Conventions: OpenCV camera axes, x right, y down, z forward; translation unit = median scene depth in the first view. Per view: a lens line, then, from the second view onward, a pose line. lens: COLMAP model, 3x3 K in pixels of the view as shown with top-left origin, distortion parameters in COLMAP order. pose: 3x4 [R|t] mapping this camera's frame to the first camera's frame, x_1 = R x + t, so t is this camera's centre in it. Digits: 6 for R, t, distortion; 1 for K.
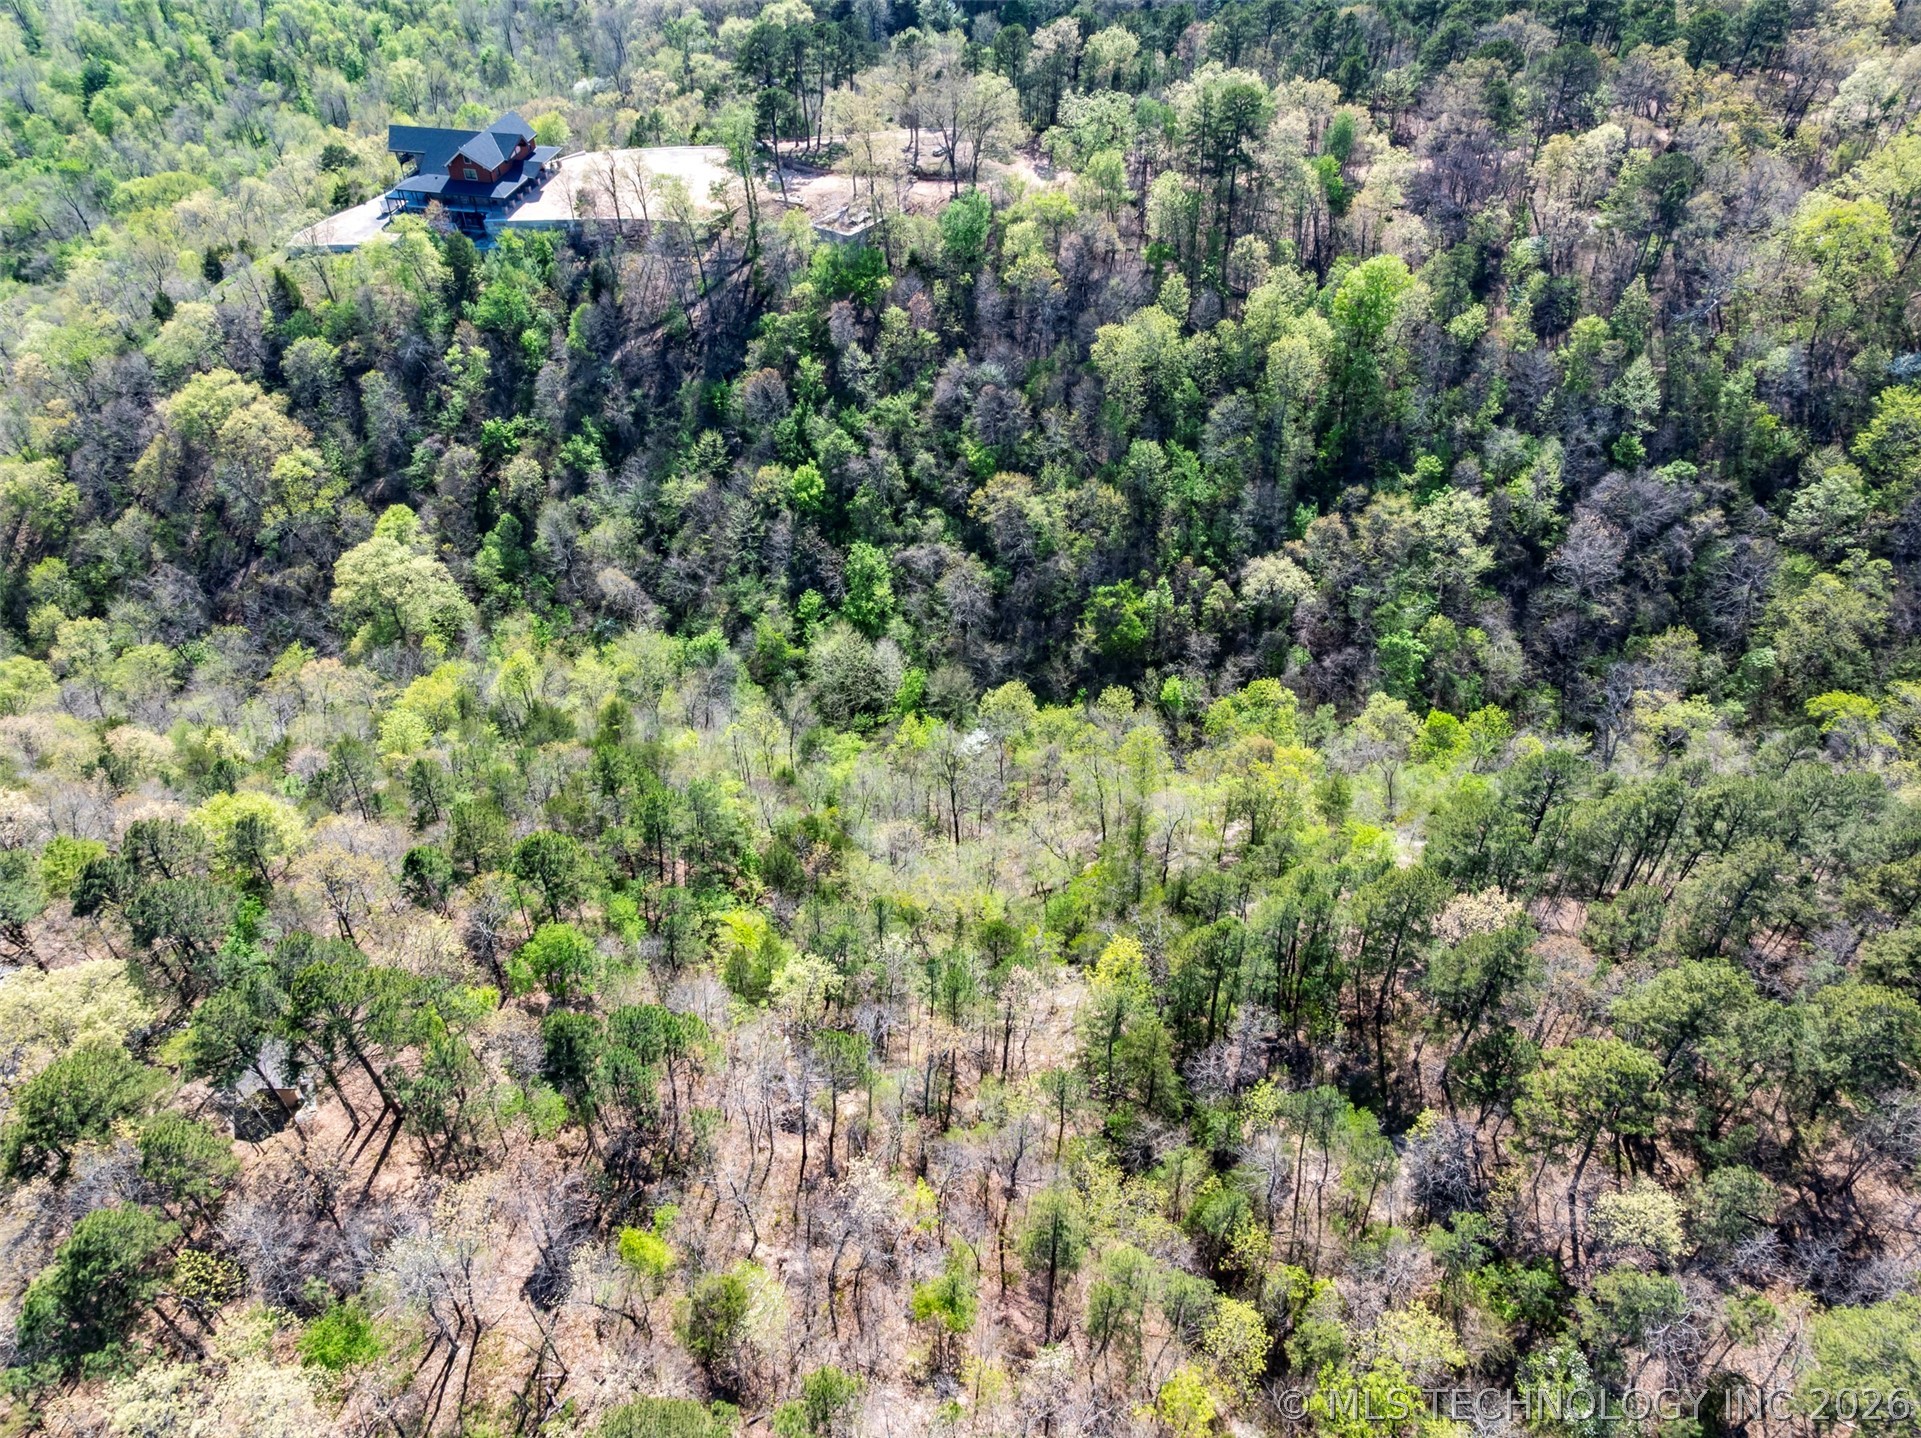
lens RADIAL K [[1362.0, 0, 960.5], [0, 1362.0, 719.0], [0, 0, 1]] dist [-0.053722, 0.030158]
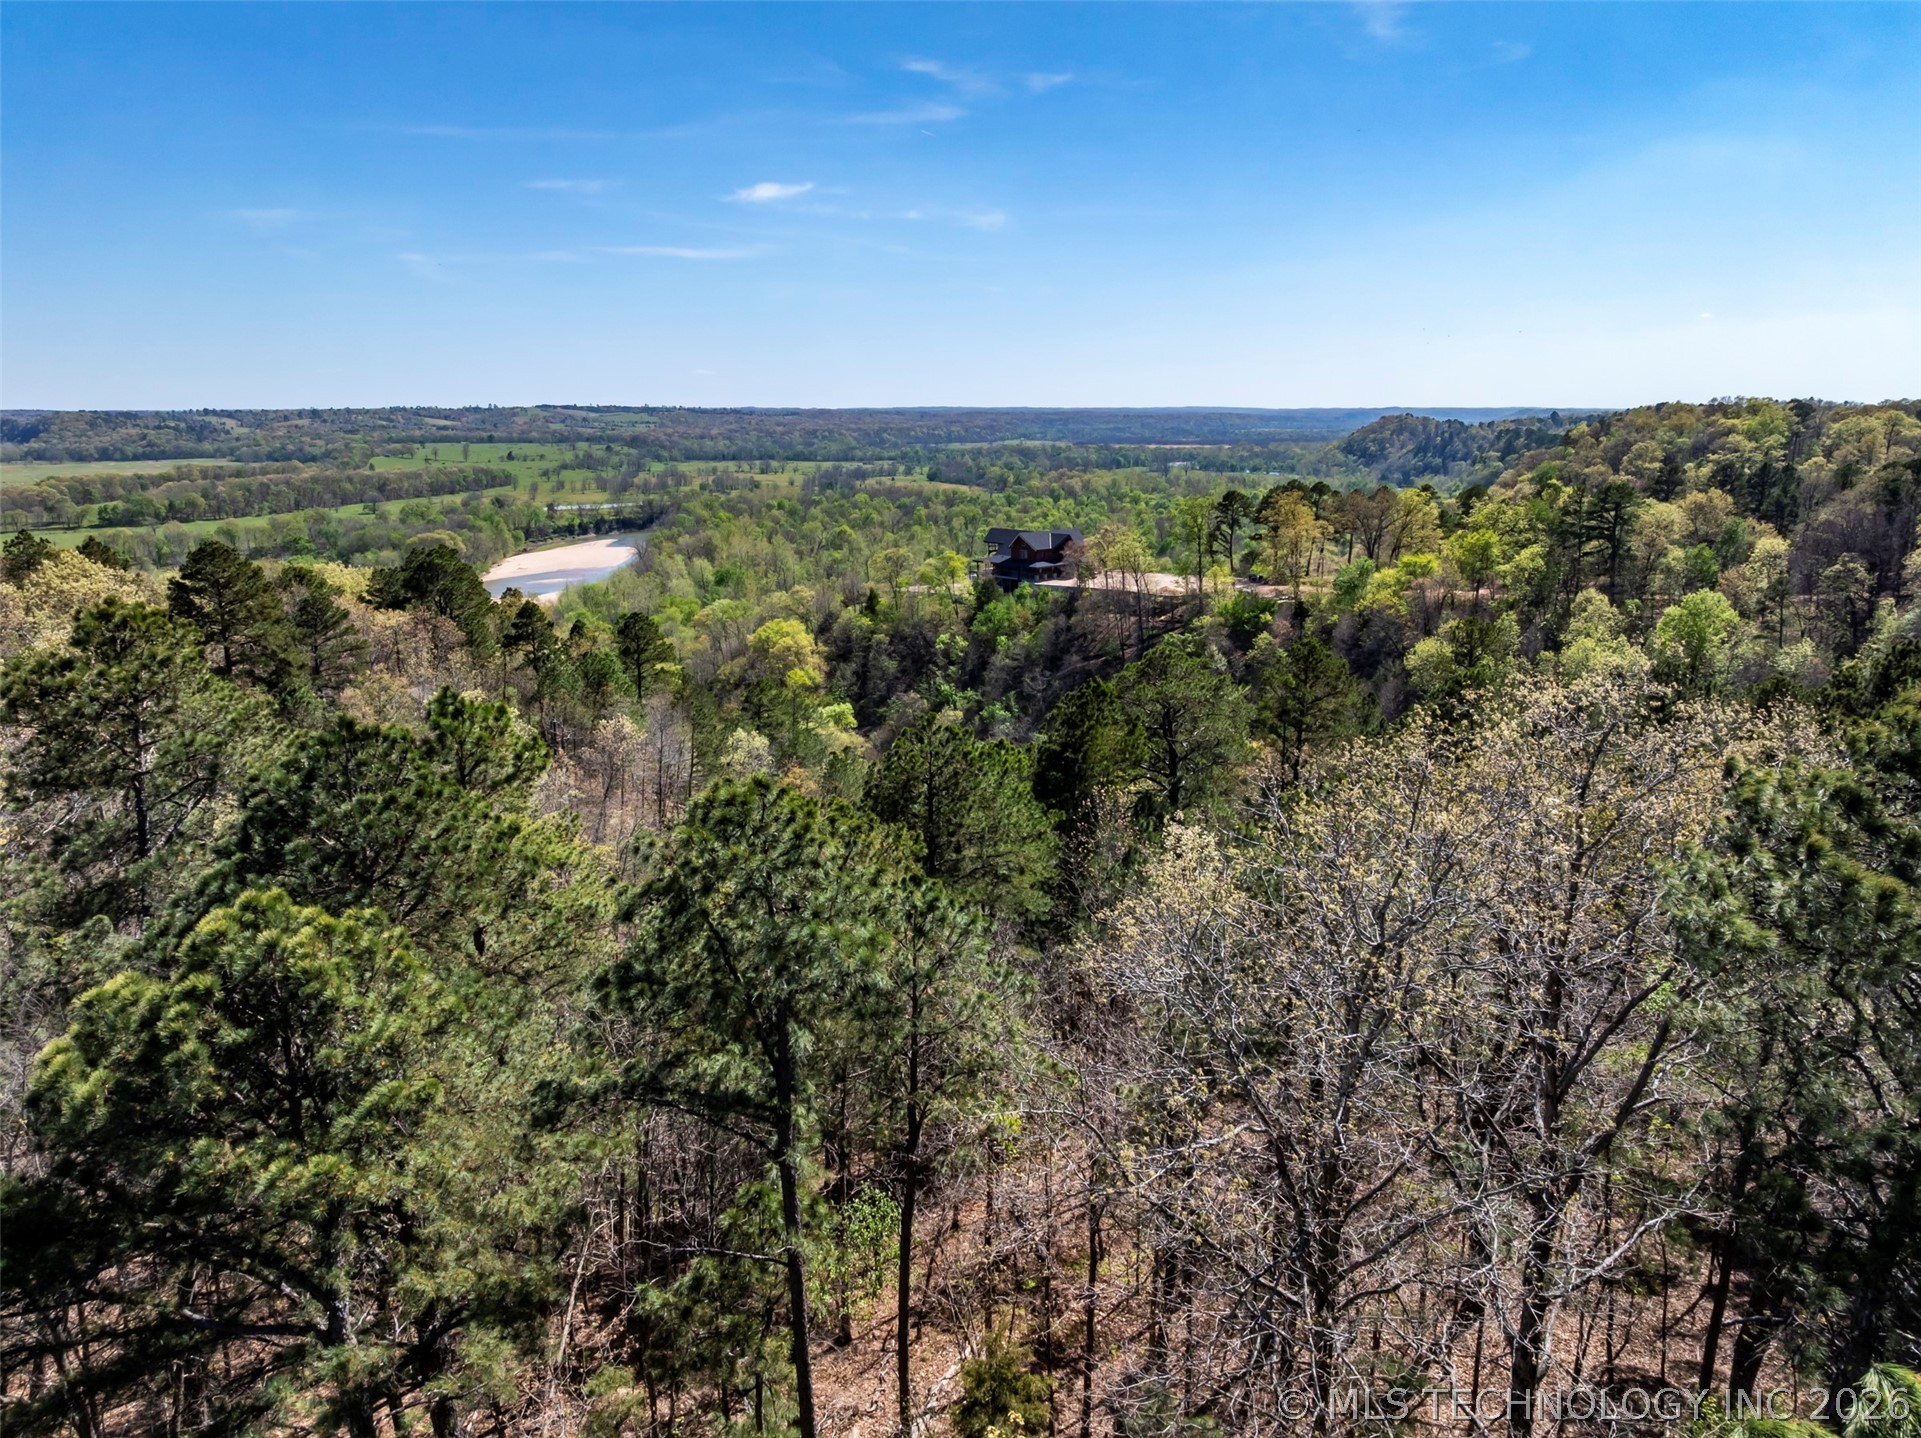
lens RADIAL K [[1361.0, 0, 961.1], [0, 1361.0, 715.5], [0, 0, 1]] dist [-0.038985, 0.004398]
pose [[0.811476, 0.114625, -0.573034, 0.420962], [-0.397854, 0.826598, -0.398055, 0.323279], [0.428042, 0.550996, 0.716368, 0.106522]]
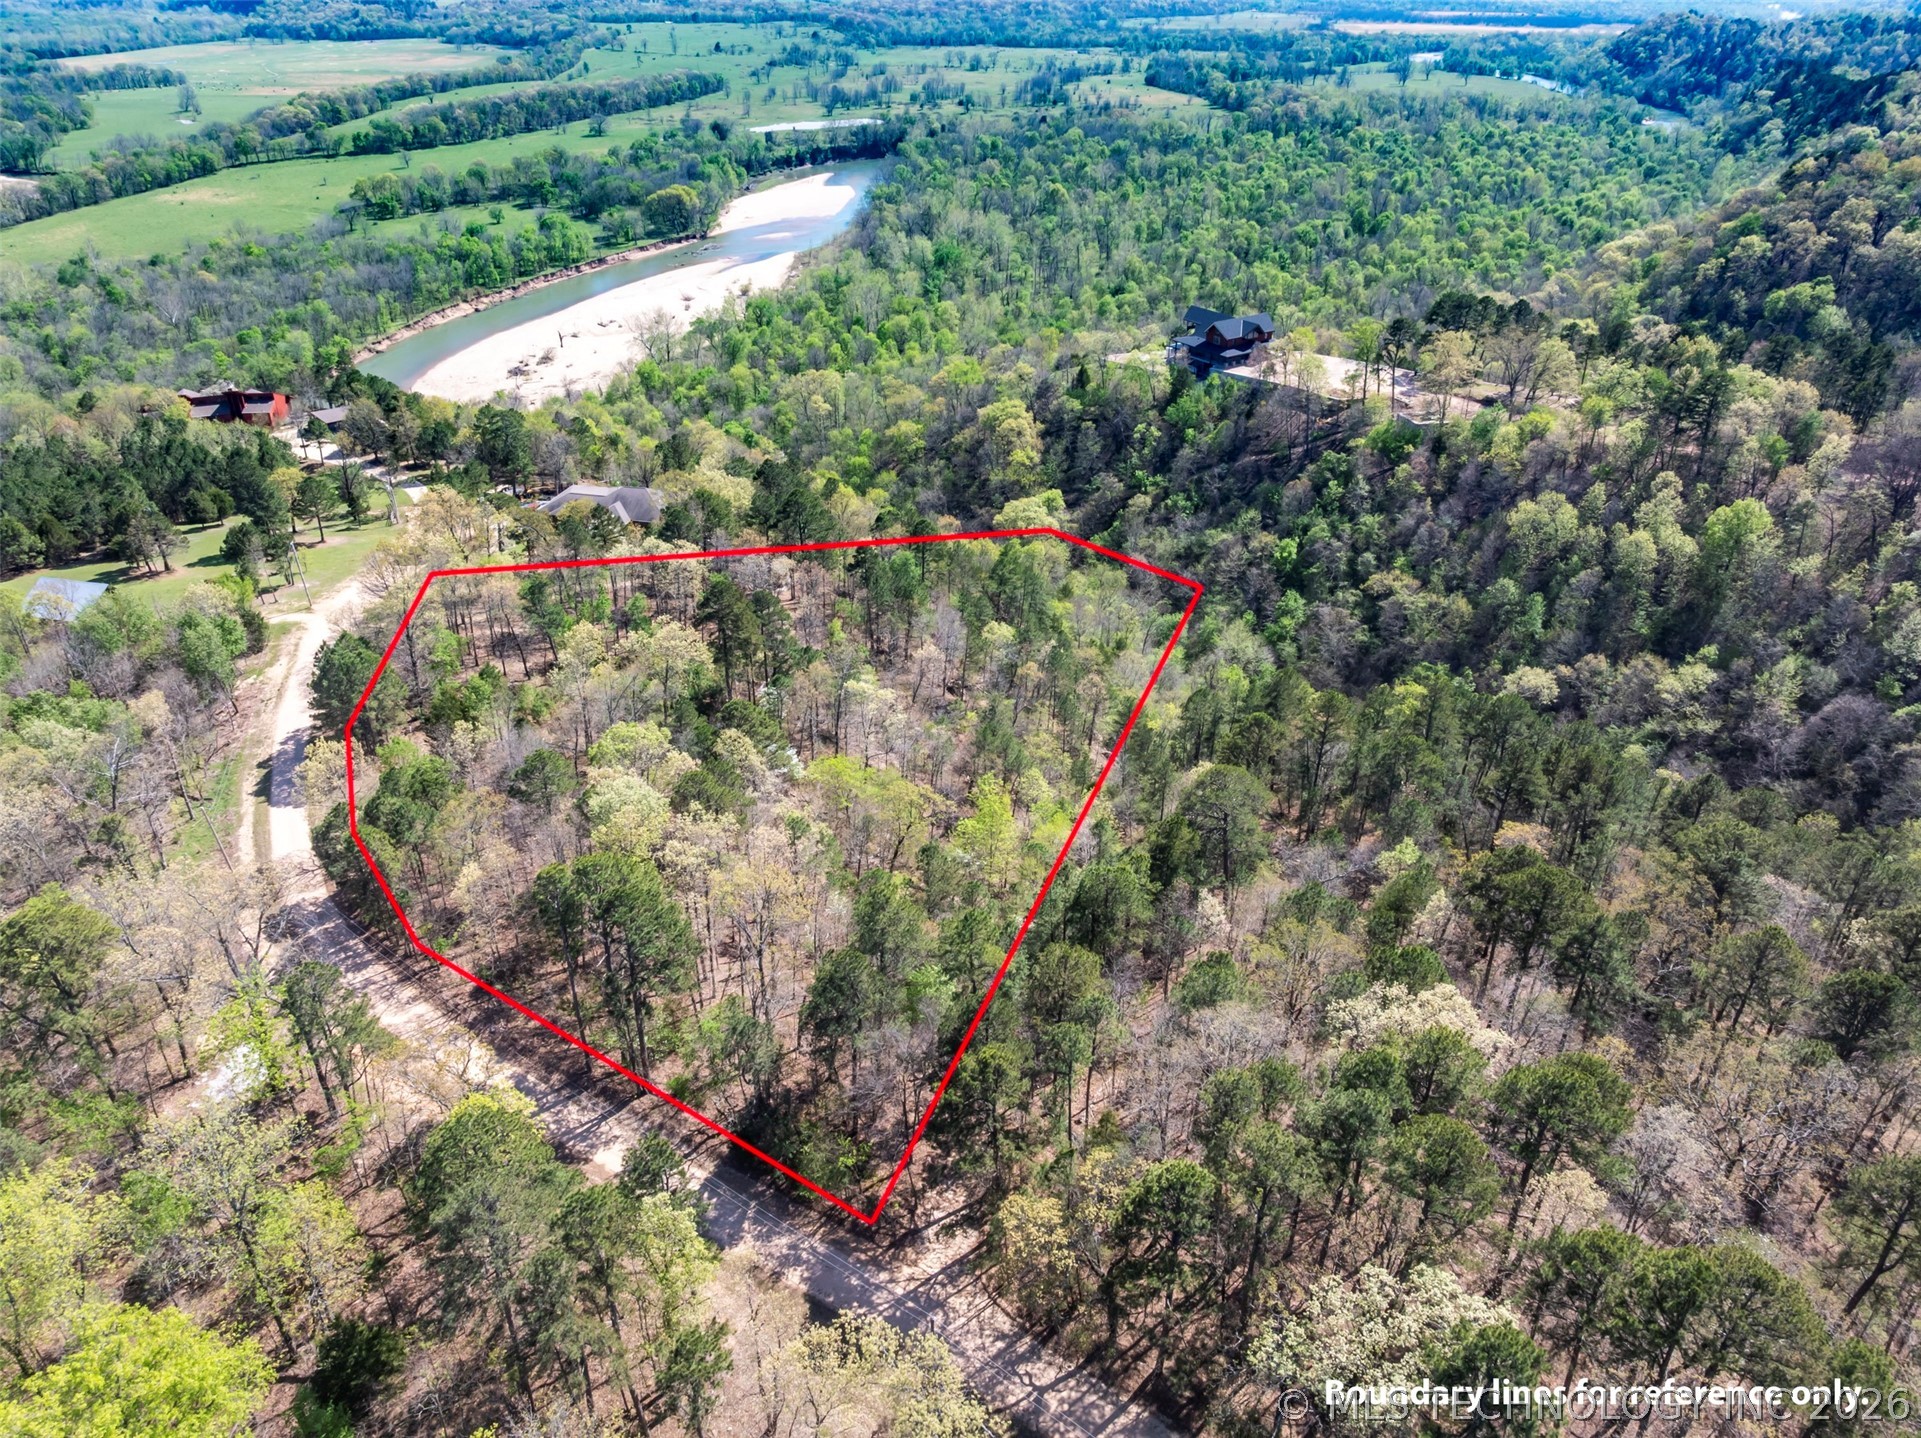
lens RADIAL K [[1361.0, 0, 961.1], [0, 1361.0, 715.5], [0, 0, 1]] dist [-0.038985, 0.004398]
pose [[0.716964, 0.337342, -0.610052, 0.576047], [-0.480076, 0.873459, -0.081211, 0.261751], [0.505460, 0.351097, 0.788189, -0.245199]]
